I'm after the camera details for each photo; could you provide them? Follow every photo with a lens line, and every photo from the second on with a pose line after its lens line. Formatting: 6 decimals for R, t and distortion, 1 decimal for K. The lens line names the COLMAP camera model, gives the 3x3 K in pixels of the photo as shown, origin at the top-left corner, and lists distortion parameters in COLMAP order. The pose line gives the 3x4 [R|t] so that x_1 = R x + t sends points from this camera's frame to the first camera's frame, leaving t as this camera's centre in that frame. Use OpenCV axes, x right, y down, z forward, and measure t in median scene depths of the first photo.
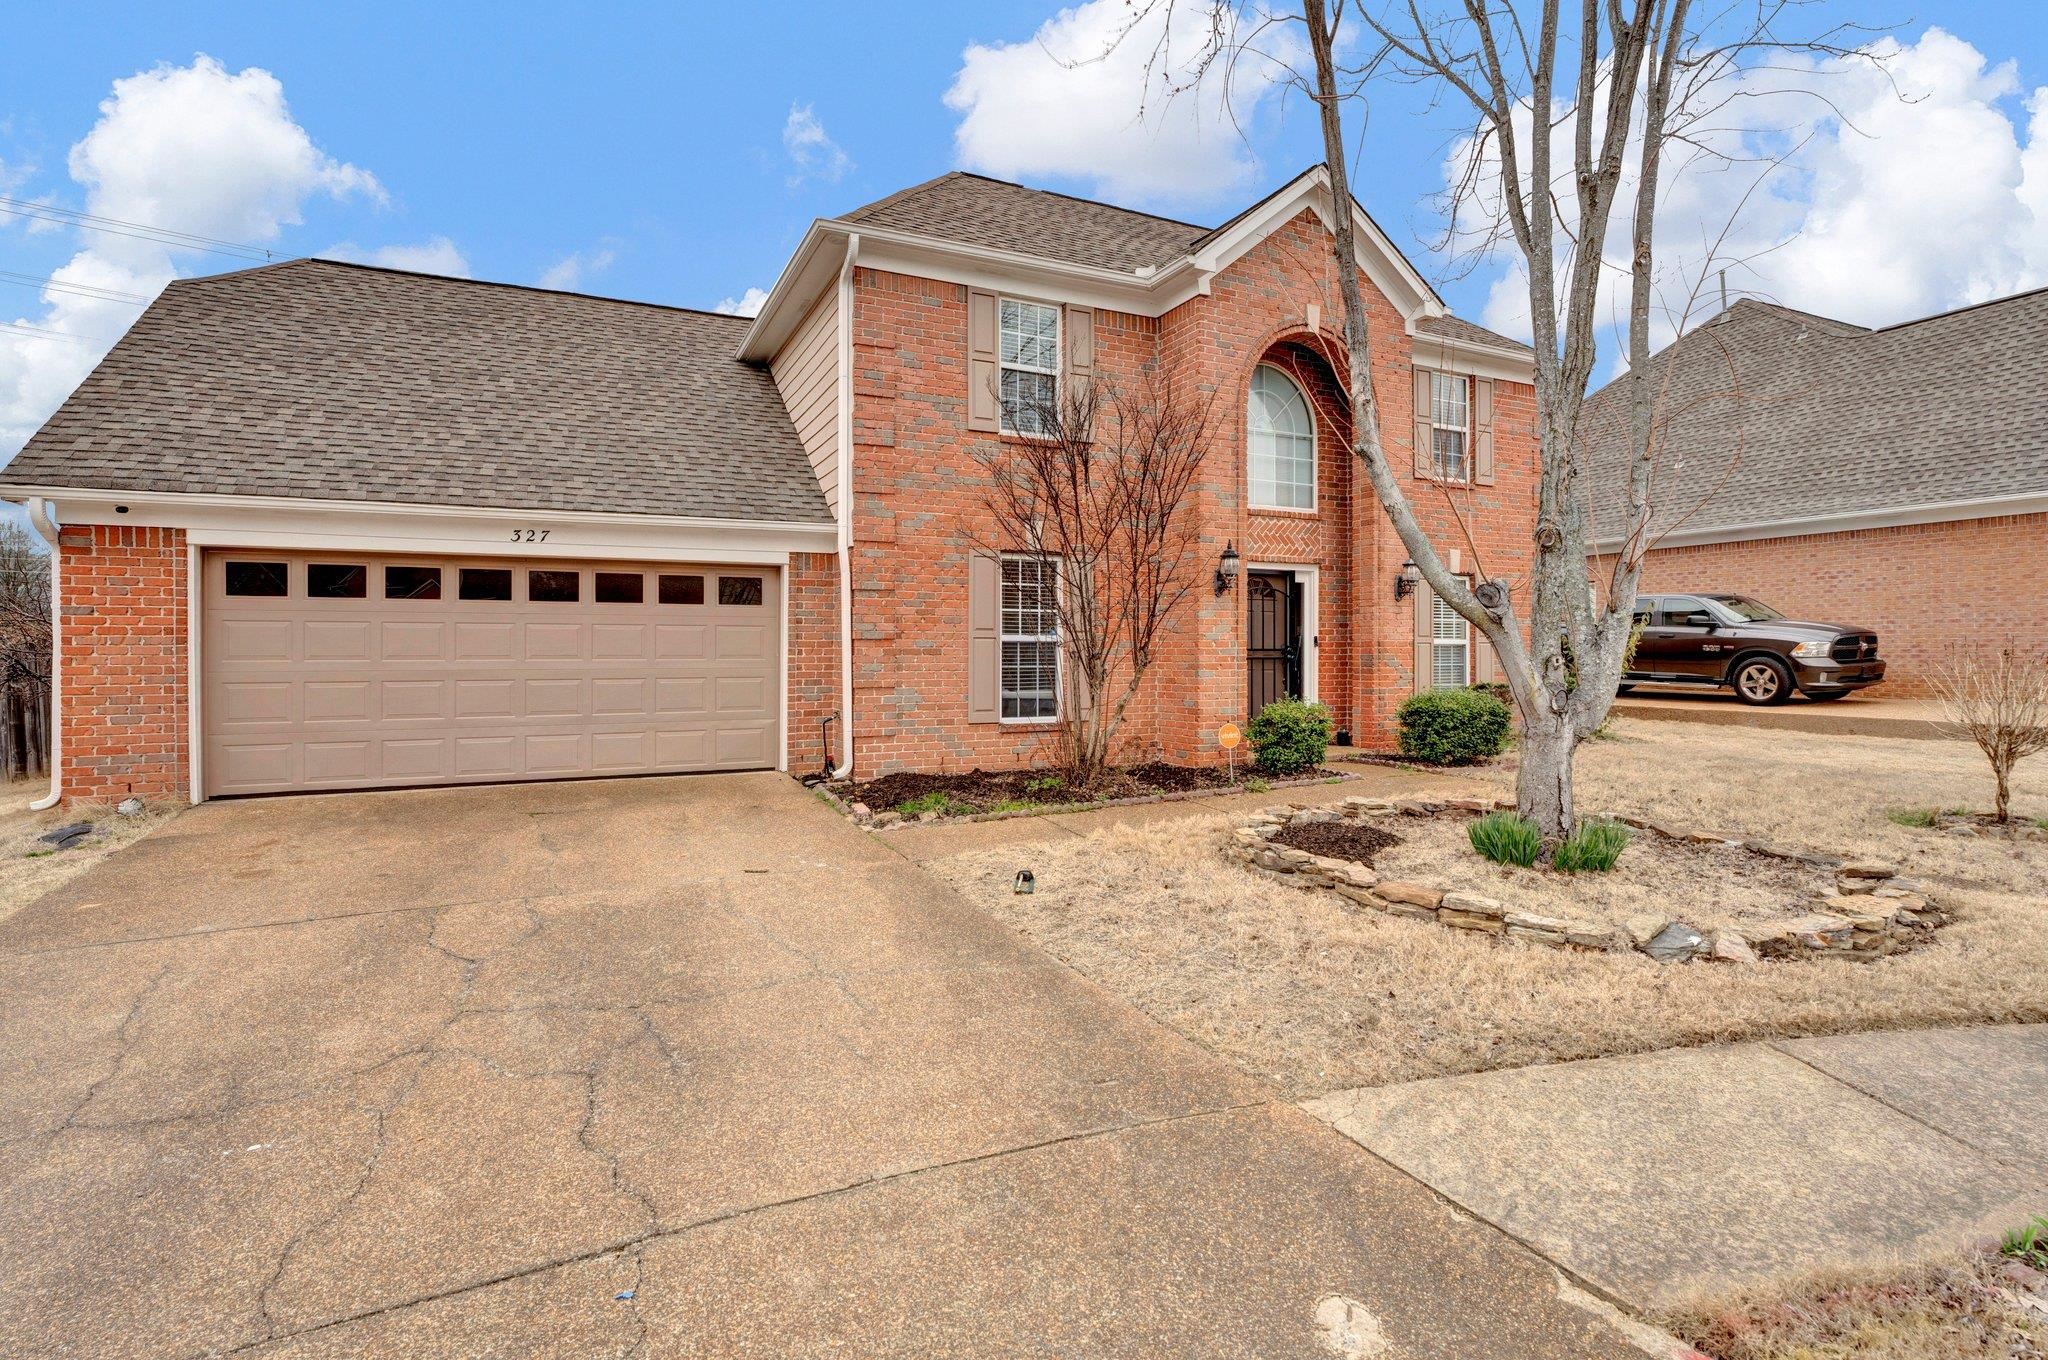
lens RADIAL K [[954.6, 0, 1016.6], [0, 954.6, 659.4], [0, 0, 1]] dist [-0.002798, -0.000340]
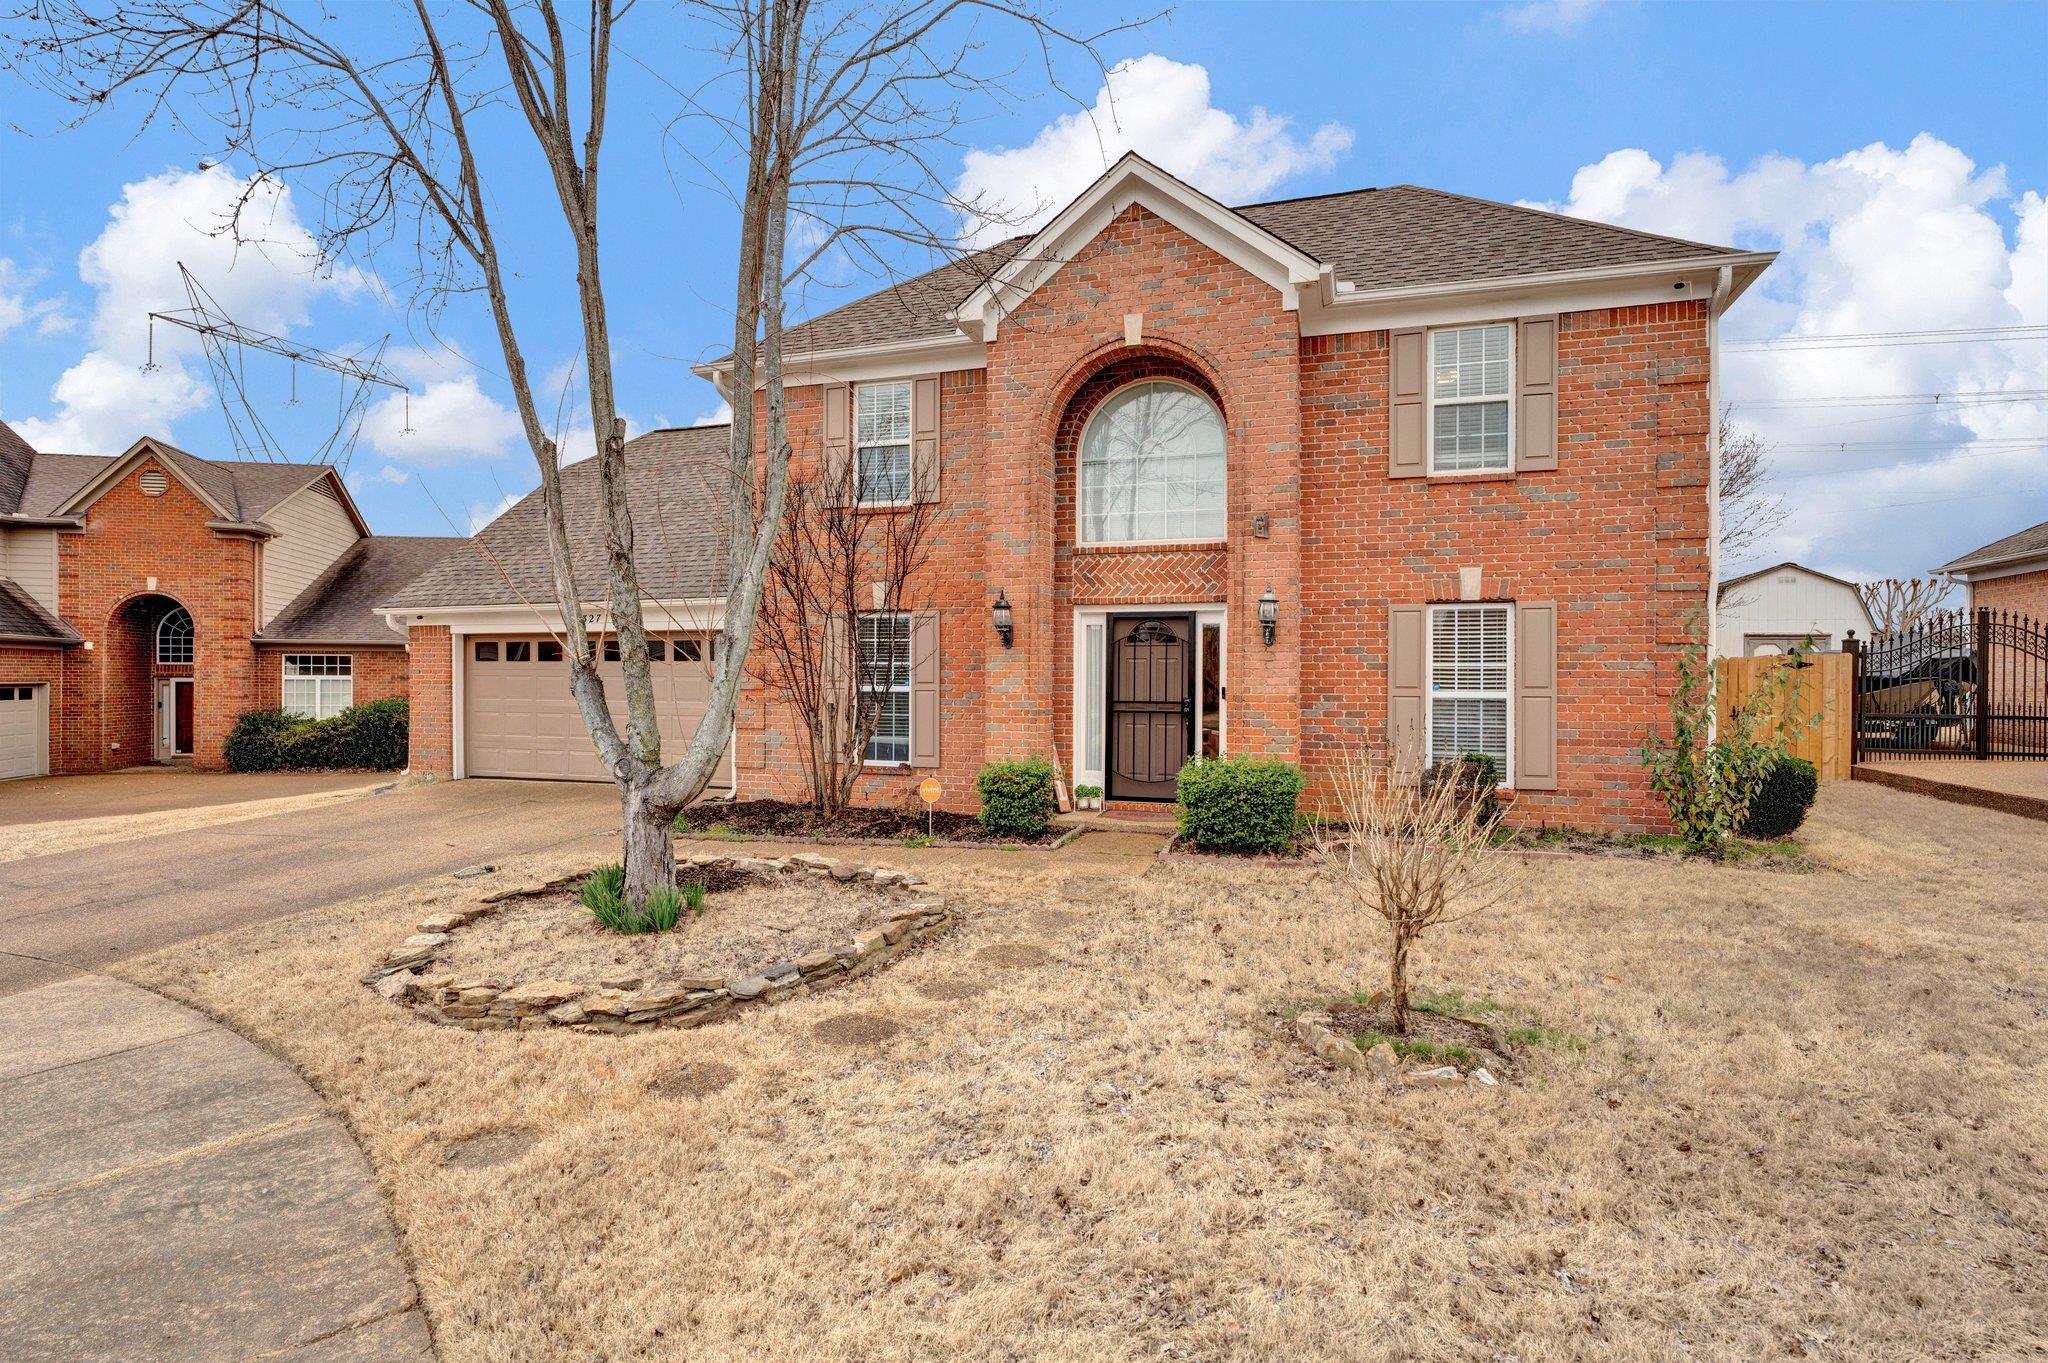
lens RADIAL K [[998.4, 0, 1024.0], [0, 998.4, 681.5], [0, 0, 1]] dist [0.001063, -0.000328]
pose [[0.731539, 0.007090, -0.681763, 0.975841], [-0.011042, 0.999938, -0.001450, -0.032618], [0.681710, 0.008588, 0.731572, 0.289824]]
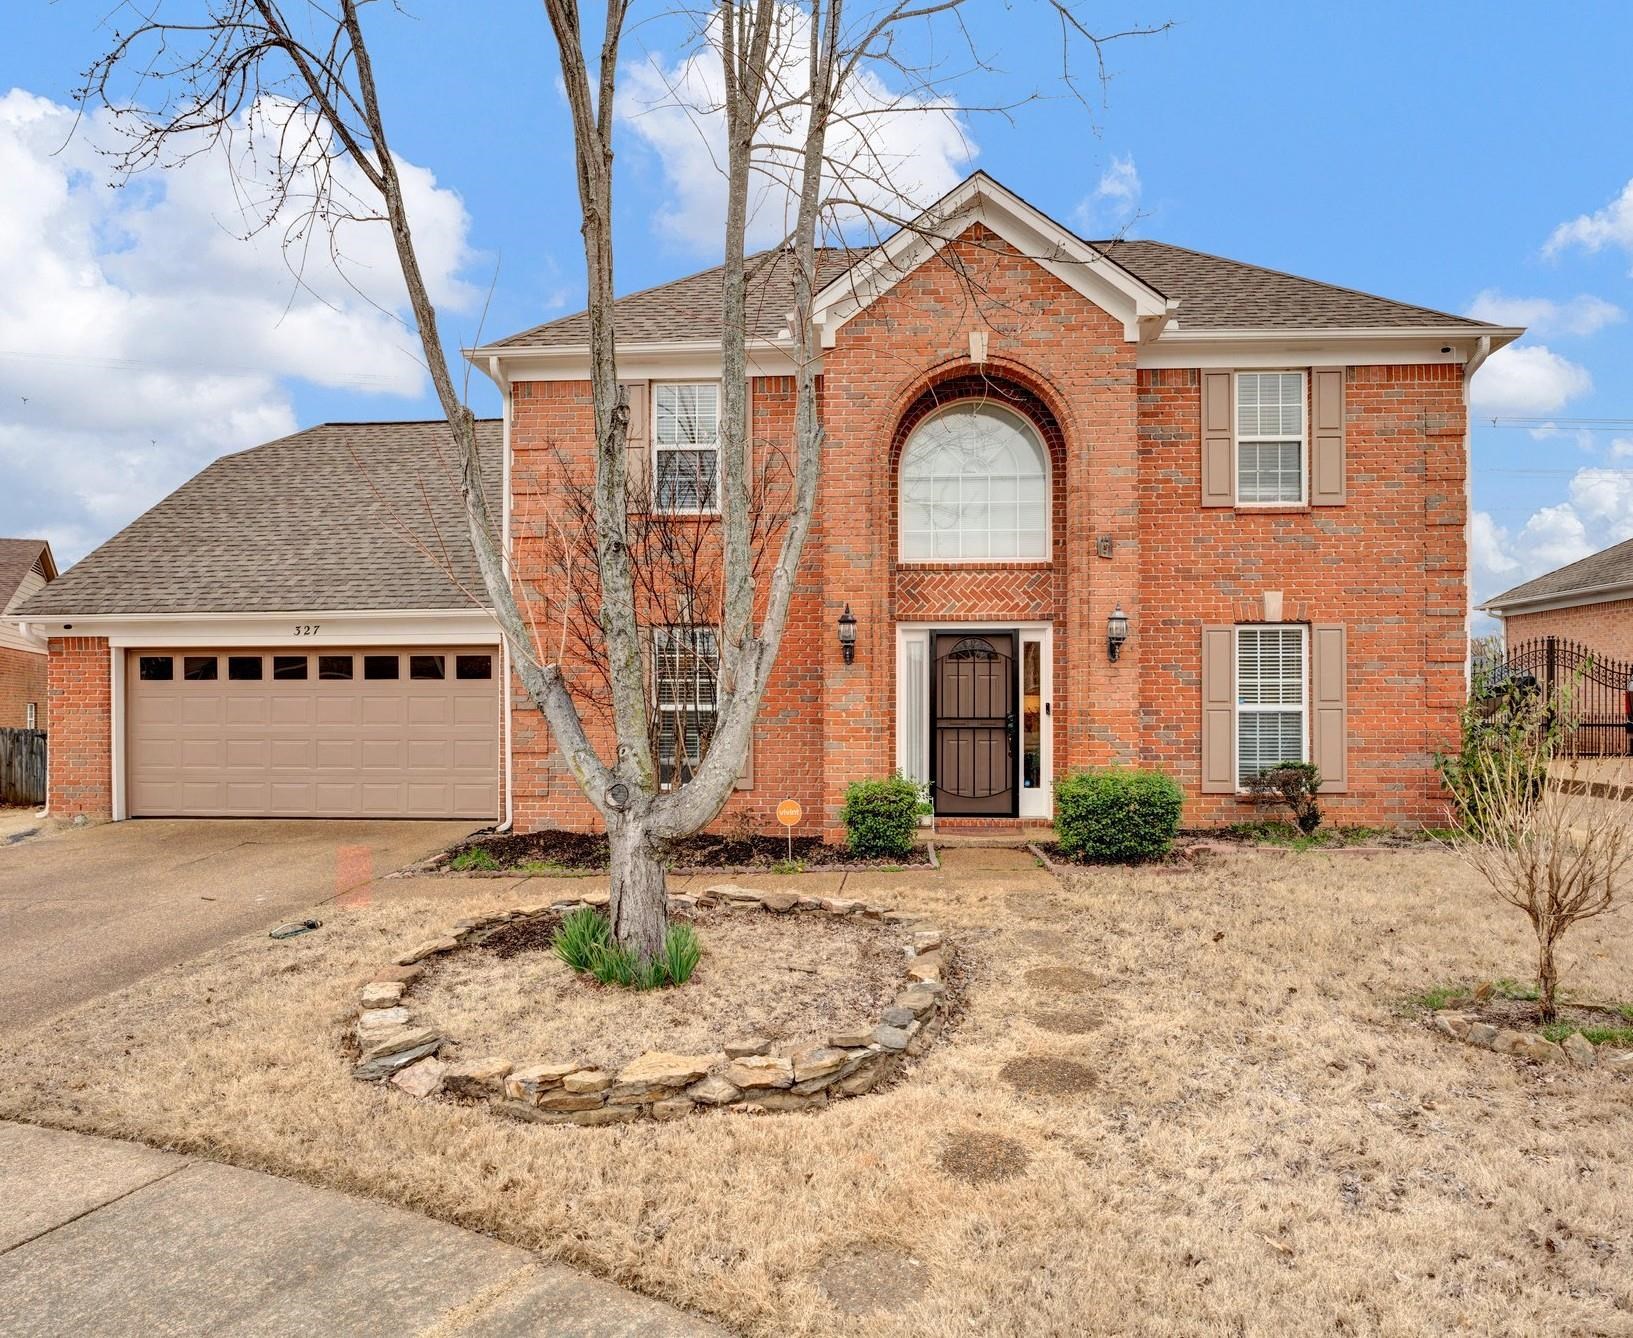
lens RADIAL K [[962.3, 0, 848.1], [0, 962.3, 701.6], [0, 0, 1]] dist [-0.001747, -0.000975]
pose [[0.880515, -0.000075, -0.474018, 0.705829], [-0.003819, 0.999966, -0.007253, -0.023095], [0.474003, 0.008197, 0.880485, 0.176327]]
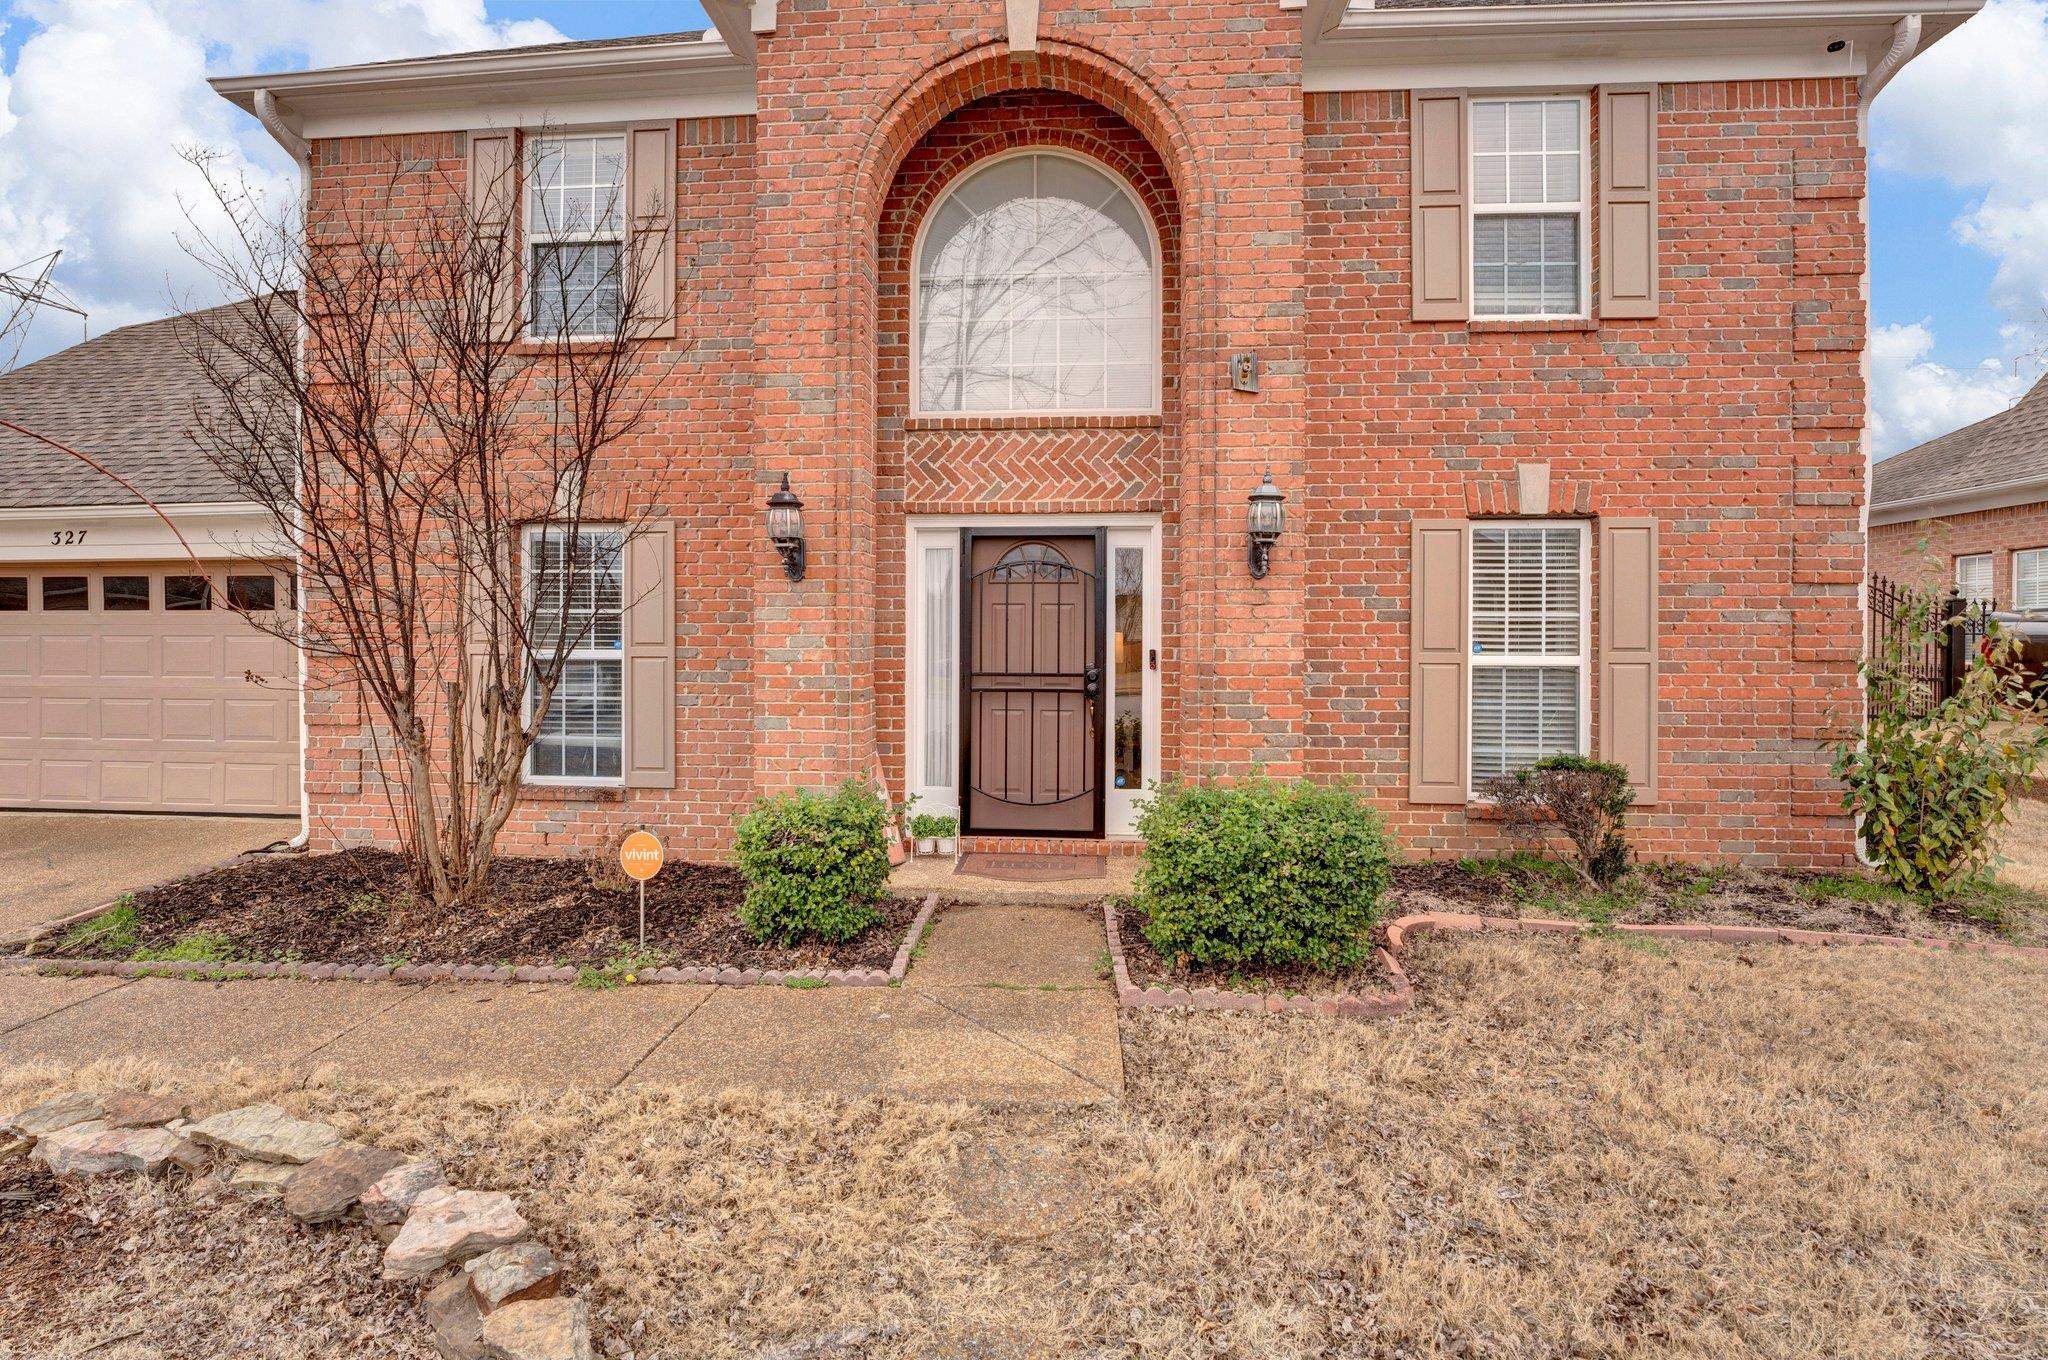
lens RADIAL K [[906.8, 0, 1012.4], [0, 906.8, 649.3], [0, 0, 1]] dist [-0.022891, 0.003915]
pose [[0.869095, 0.008379, -0.494574, 0.610836], [-0.008871, 0.999960, 0.001352, -0.030725], [0.494566, 0.003212, 0.869134, 0.657797]]
